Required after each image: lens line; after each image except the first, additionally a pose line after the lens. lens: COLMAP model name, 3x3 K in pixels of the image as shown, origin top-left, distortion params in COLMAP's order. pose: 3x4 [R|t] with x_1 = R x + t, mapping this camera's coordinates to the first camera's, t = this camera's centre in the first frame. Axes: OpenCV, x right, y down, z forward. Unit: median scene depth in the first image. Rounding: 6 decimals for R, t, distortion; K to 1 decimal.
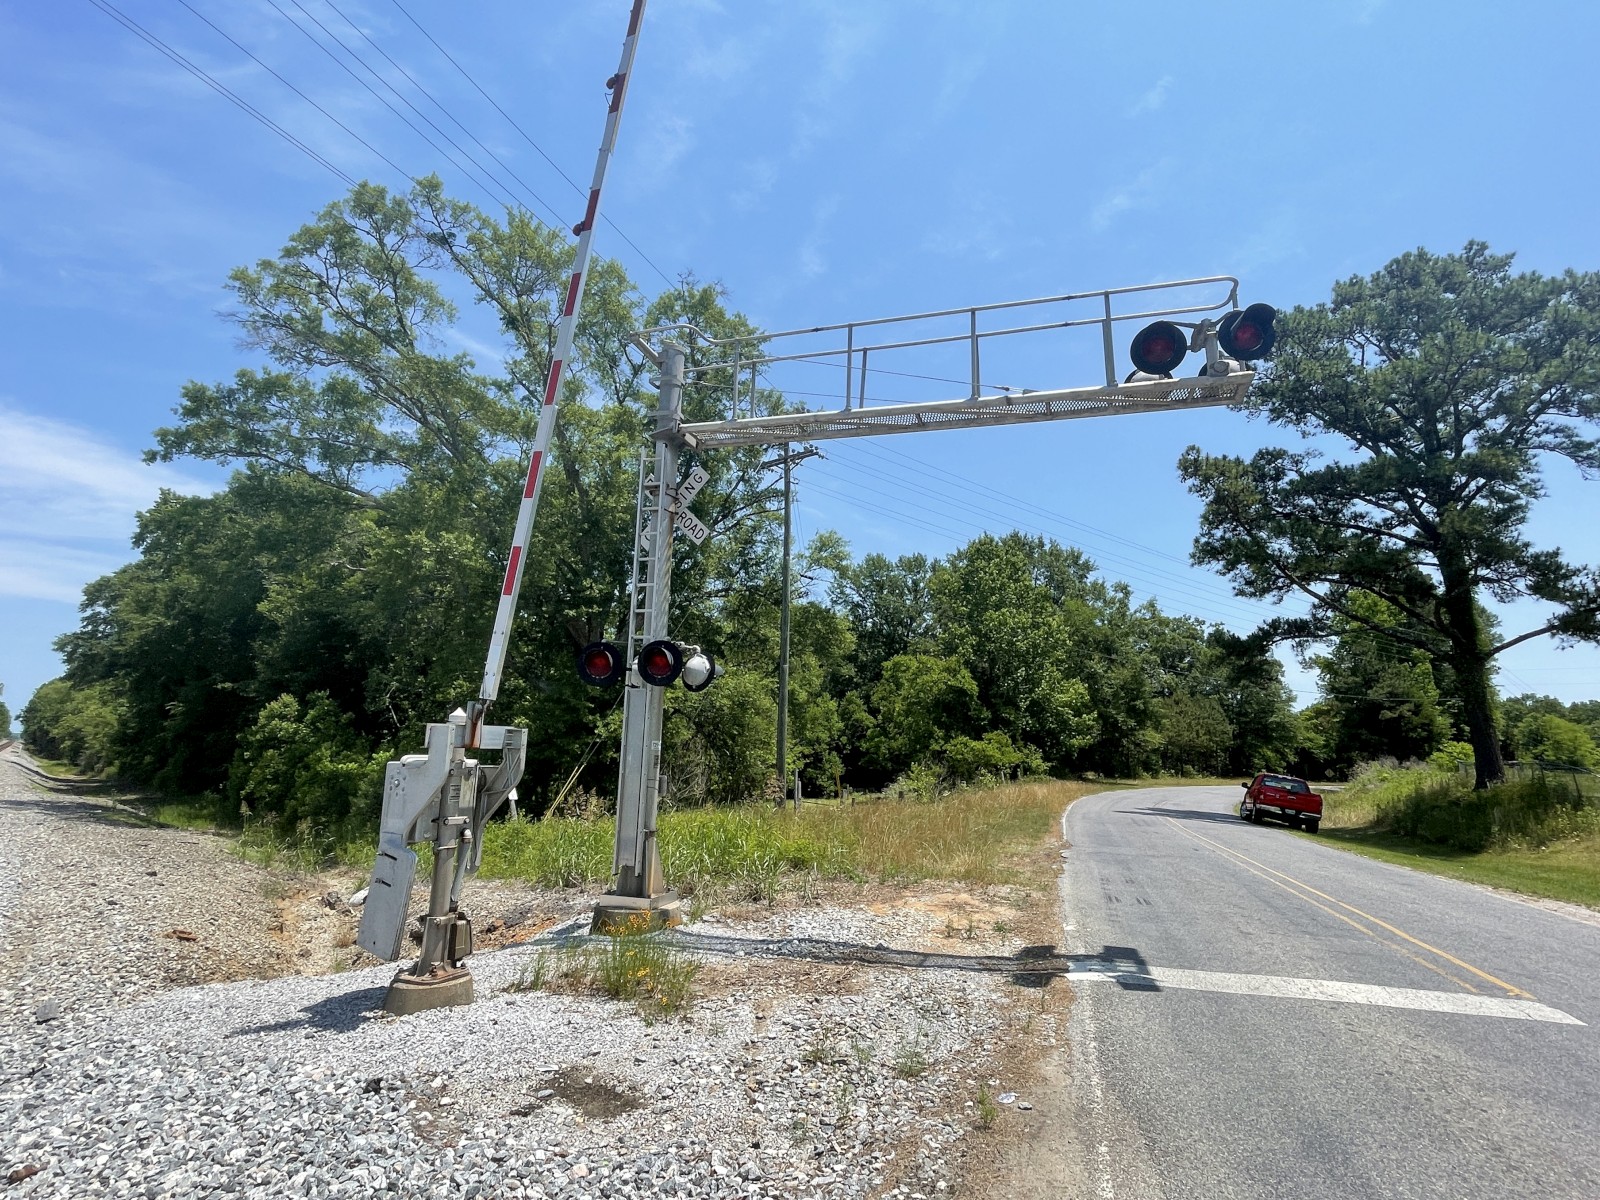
lens RADIAL K [[809.9, 0, 807.1], [0, 809.9, 594.3], [0, 0, 1]] dist [-0.005325, -0.000212]
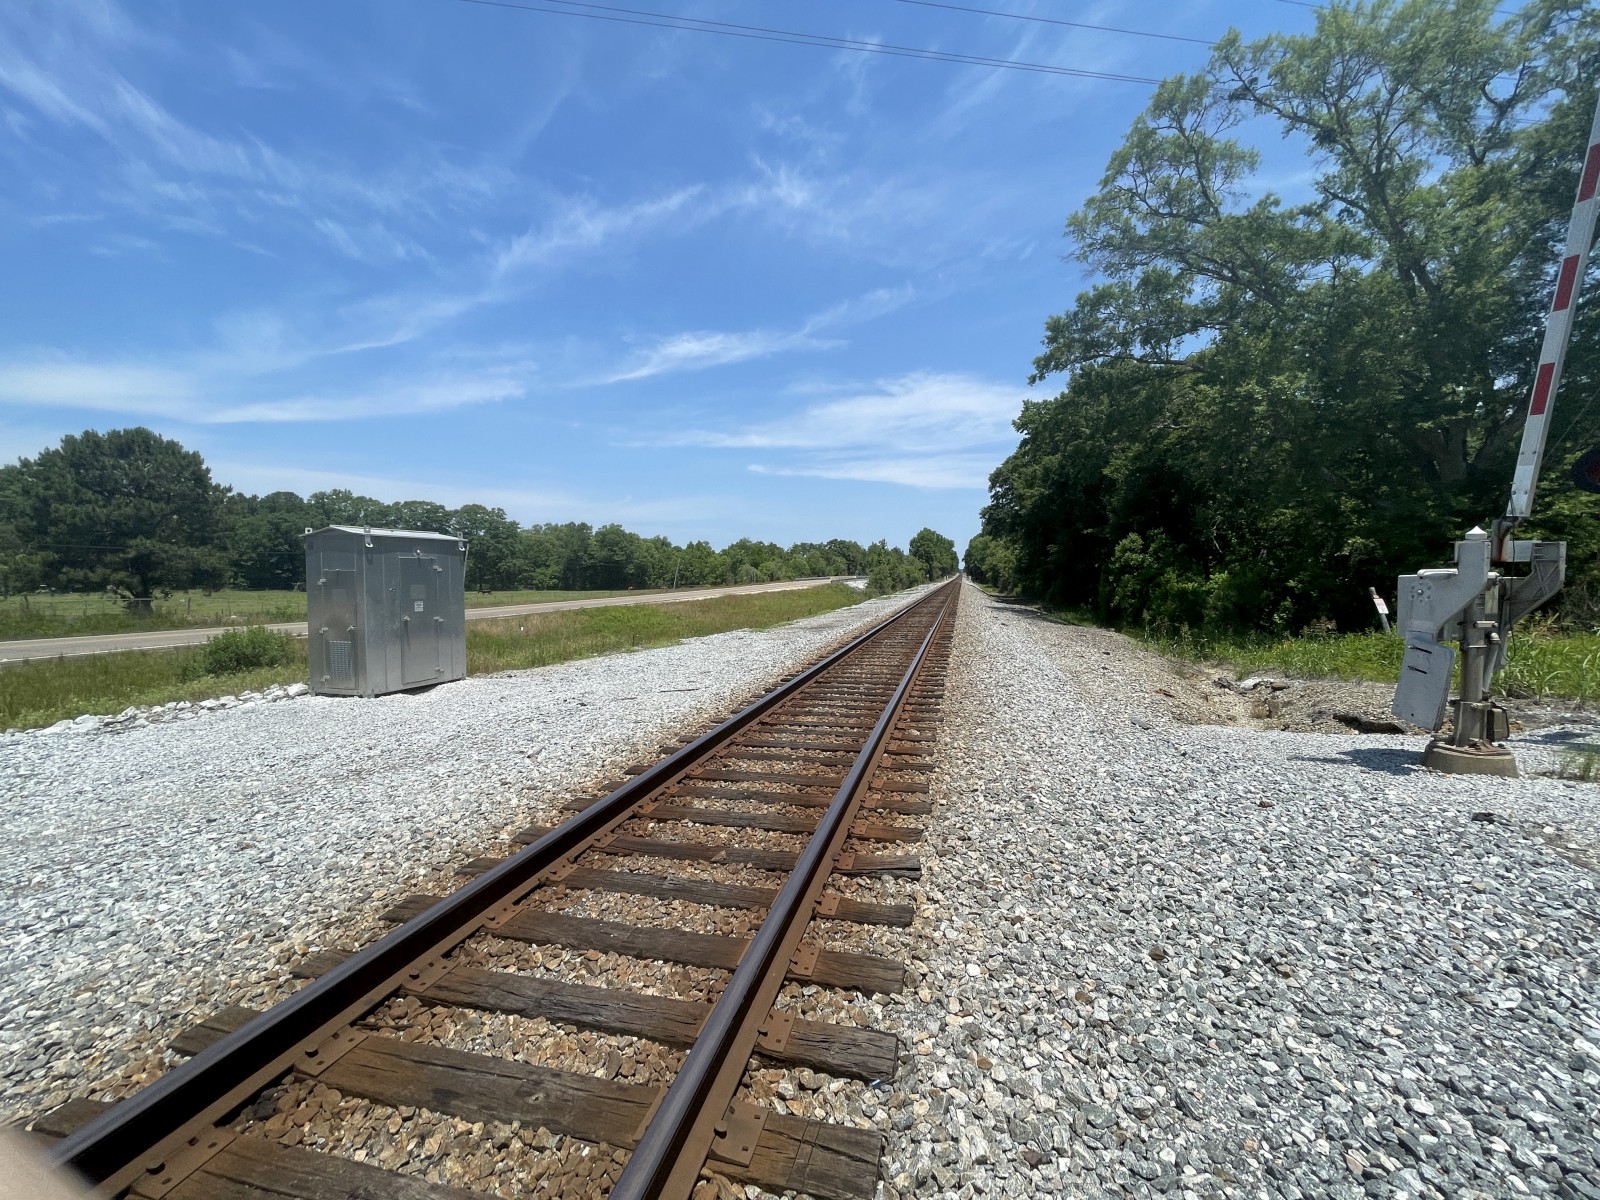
lens RADIAL K [[652.8, 0, 800.0], [0, 652.8, 600.0], [0, 0, 1]] dist [0.000170, 0.001087]
pose [[0.532829, 0.009834, -0.846166, -0.025042], [0.183689, 0.974746, 0.126997, -0.007249], [0.826046, -0.223099, 0.517566, -0.040031]]
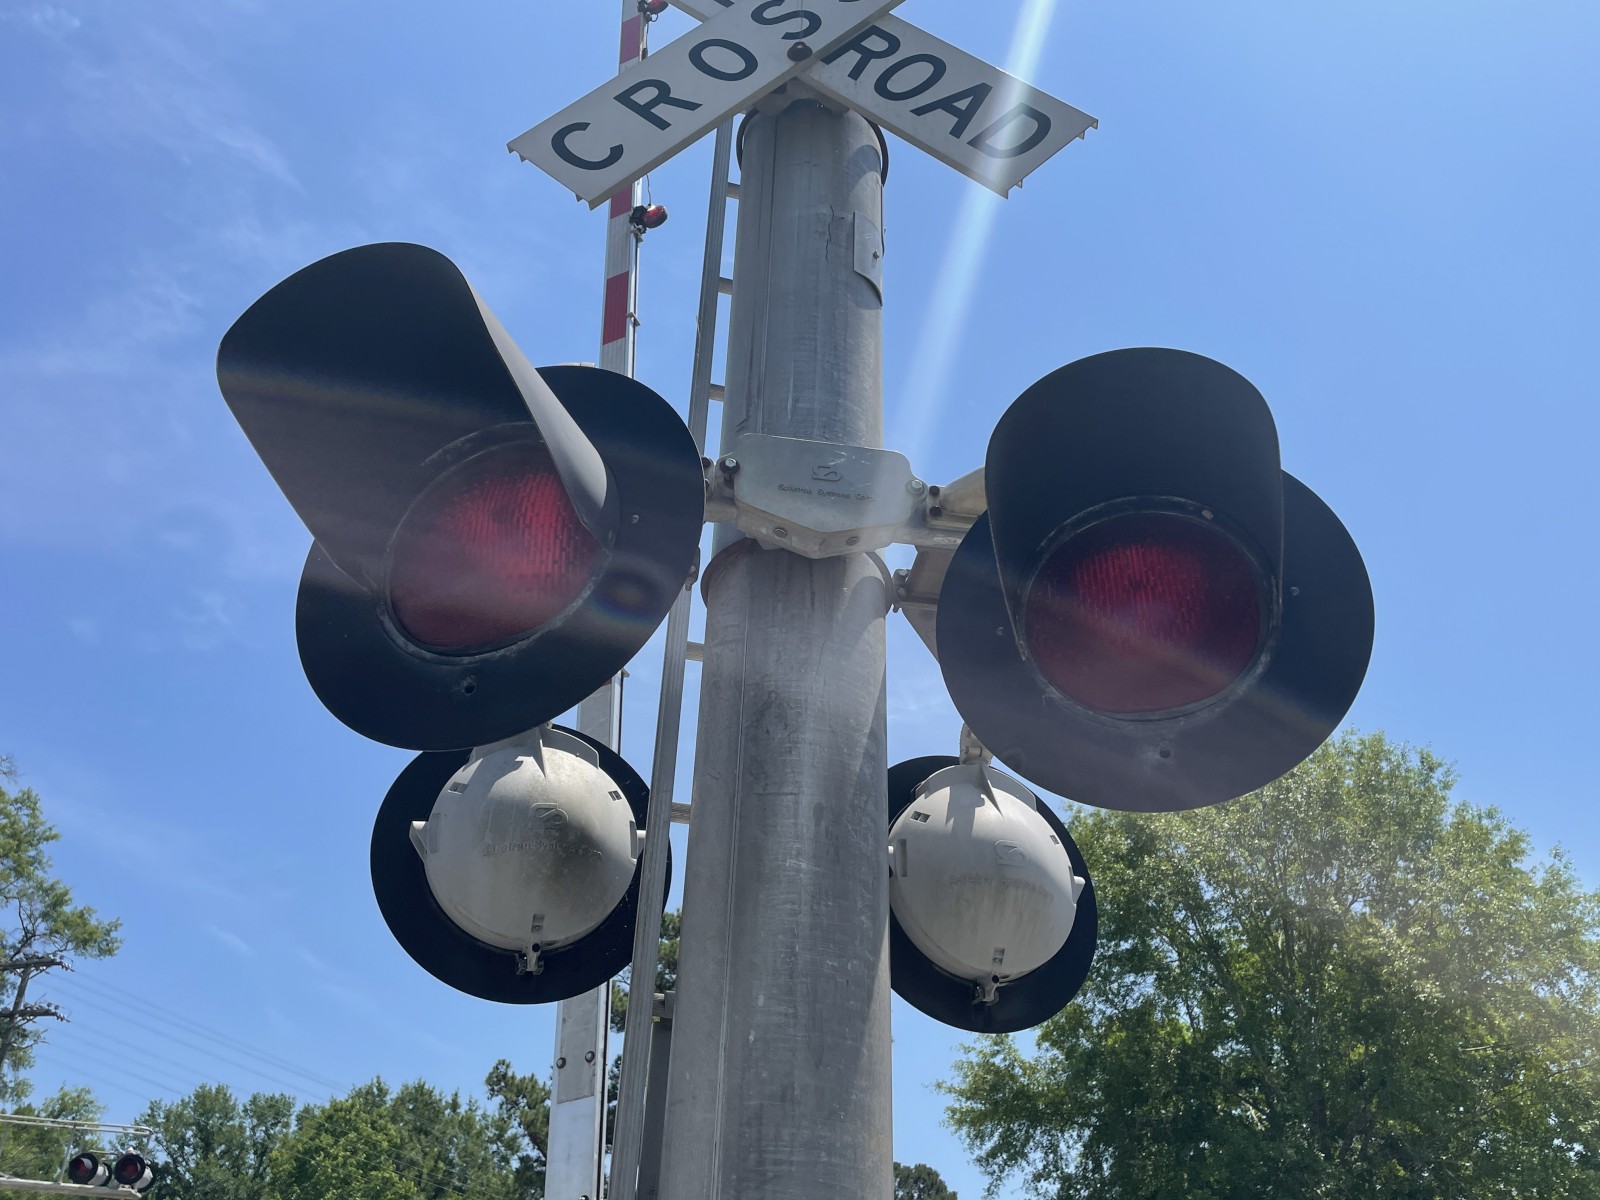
lens RADIAL K [[1318.3, 0, 800.0], [0, 1318.3, 600.0], [0, 0, 1]] dist [0.071517, -0.081748]
pose [[0.905595, 0.239307, 0.350184, 0.098099], [-0.093194, 0.917719, -0.386142, -0.088015], [-0.413777, 0.317054, 0.853385, -0.500220]]
